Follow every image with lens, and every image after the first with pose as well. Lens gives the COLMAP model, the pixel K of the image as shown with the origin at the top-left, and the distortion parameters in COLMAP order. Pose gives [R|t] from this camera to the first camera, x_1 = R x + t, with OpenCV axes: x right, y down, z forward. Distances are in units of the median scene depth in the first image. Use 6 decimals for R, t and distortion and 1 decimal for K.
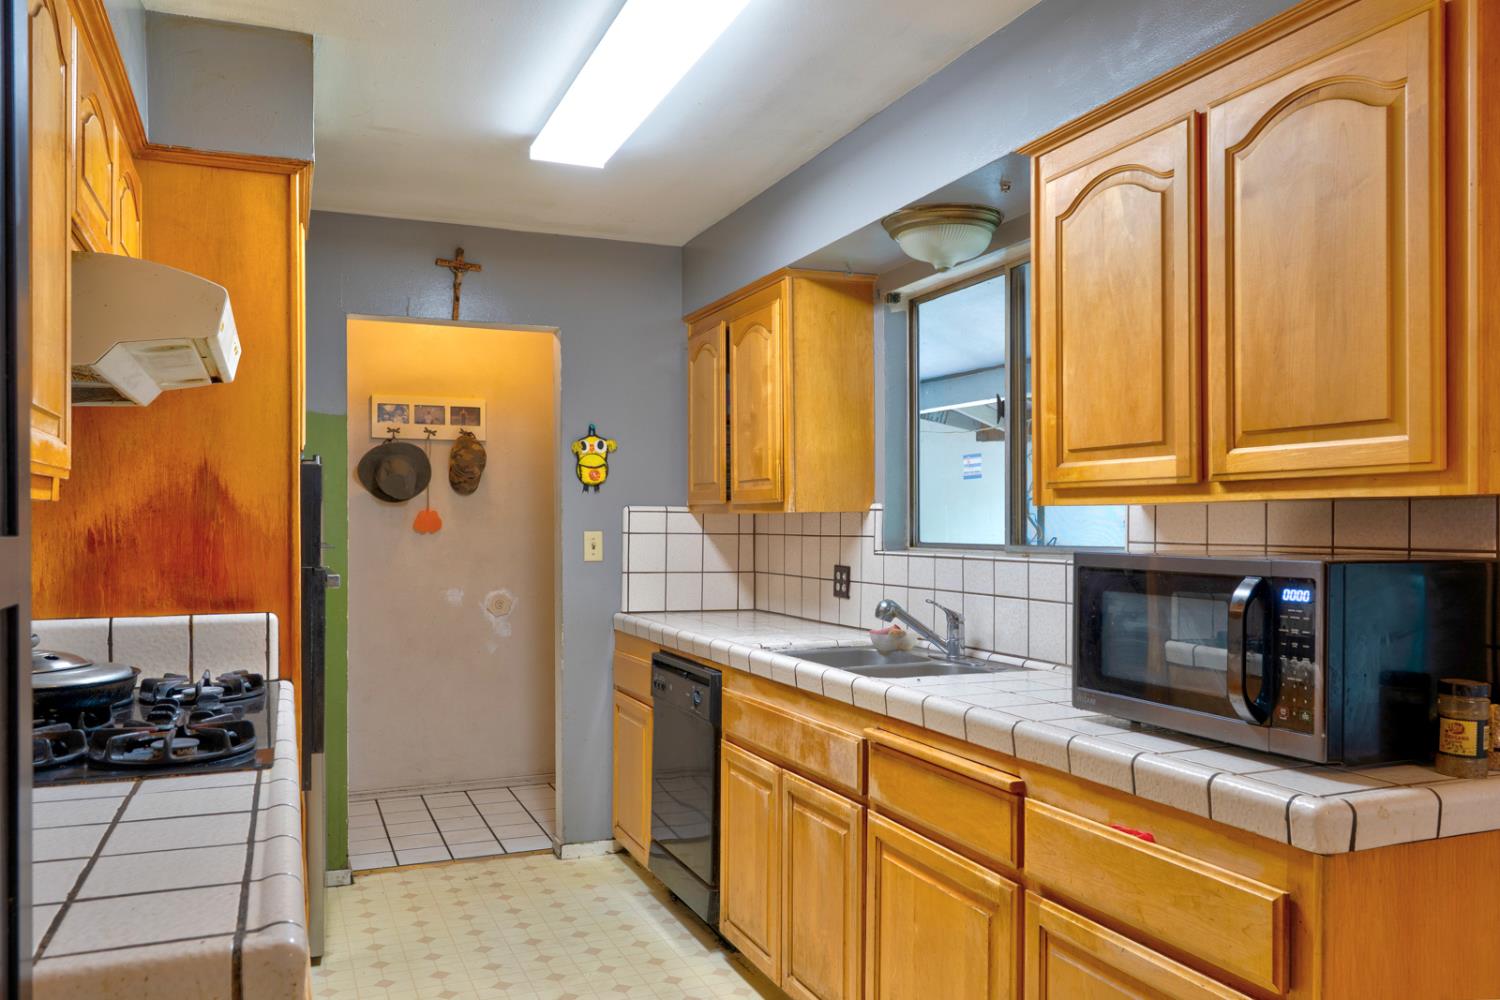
lens RADIAL K [[1164.8, 0, 757.4], [0, 1164.8, 512.0], [0, 0, 1]] dist [-0.002149, 0.002523]
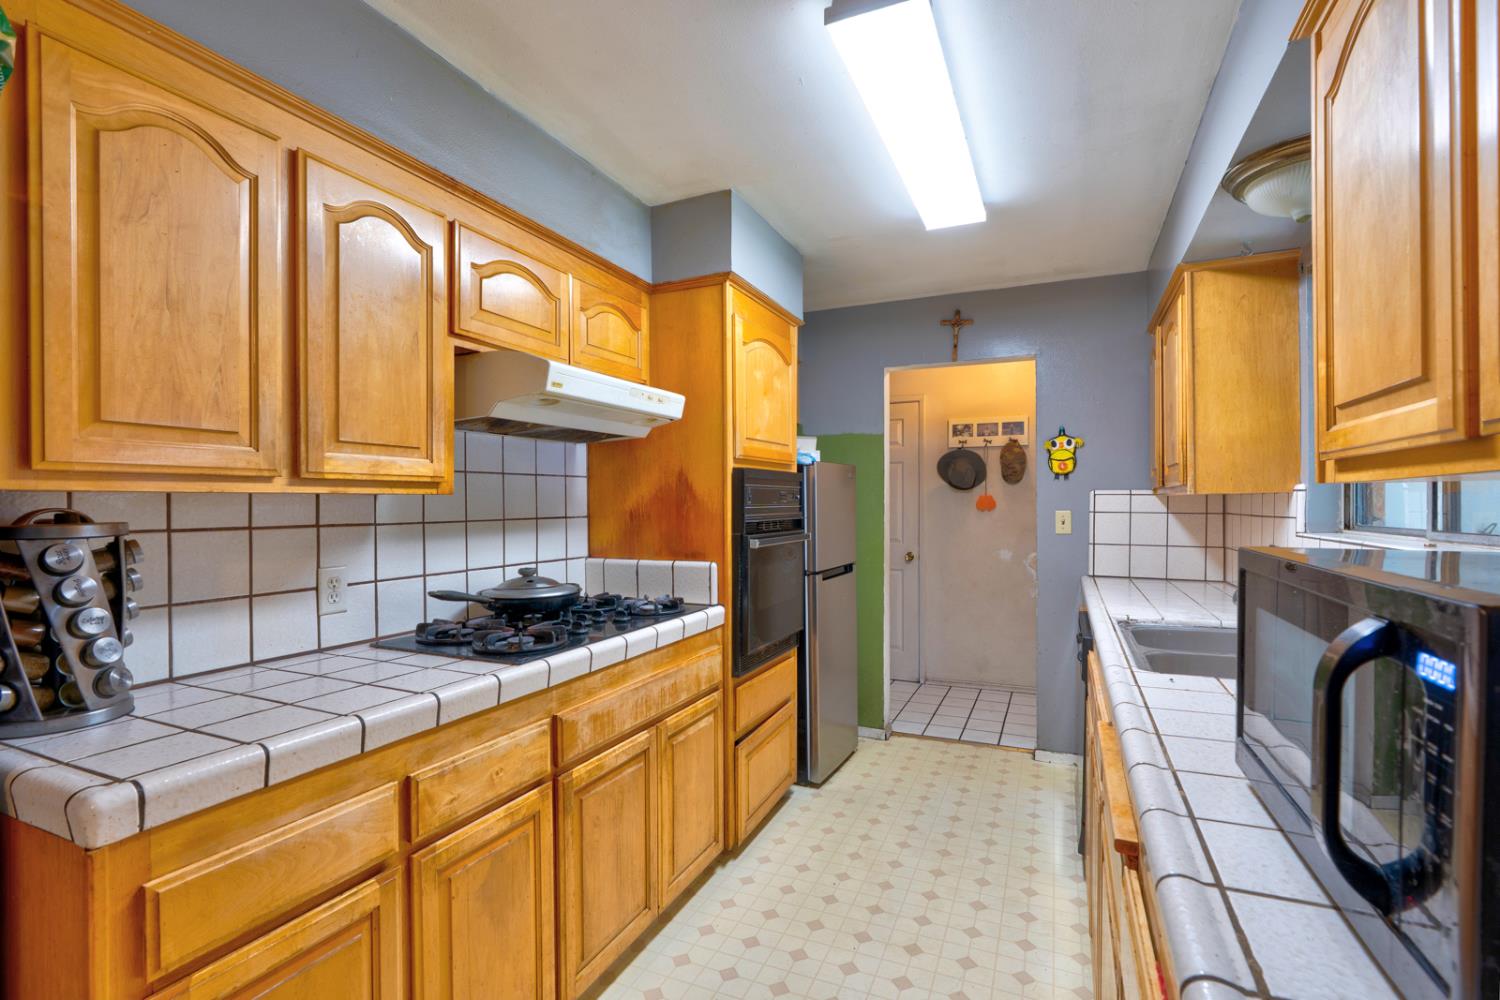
lens RADIAL K [[691.4, 0, 746.6], [0, 691.4, 503.2], [0, 0, 1]] dist [-0.009172, 0.004109]
pose [[0.678967, -0.002558, -0.734165, 0.209908], [0.009833, 0.999936, 0.005610, 0.000932], [0.734103, -0.011028, 0.678948, 0.271886]]
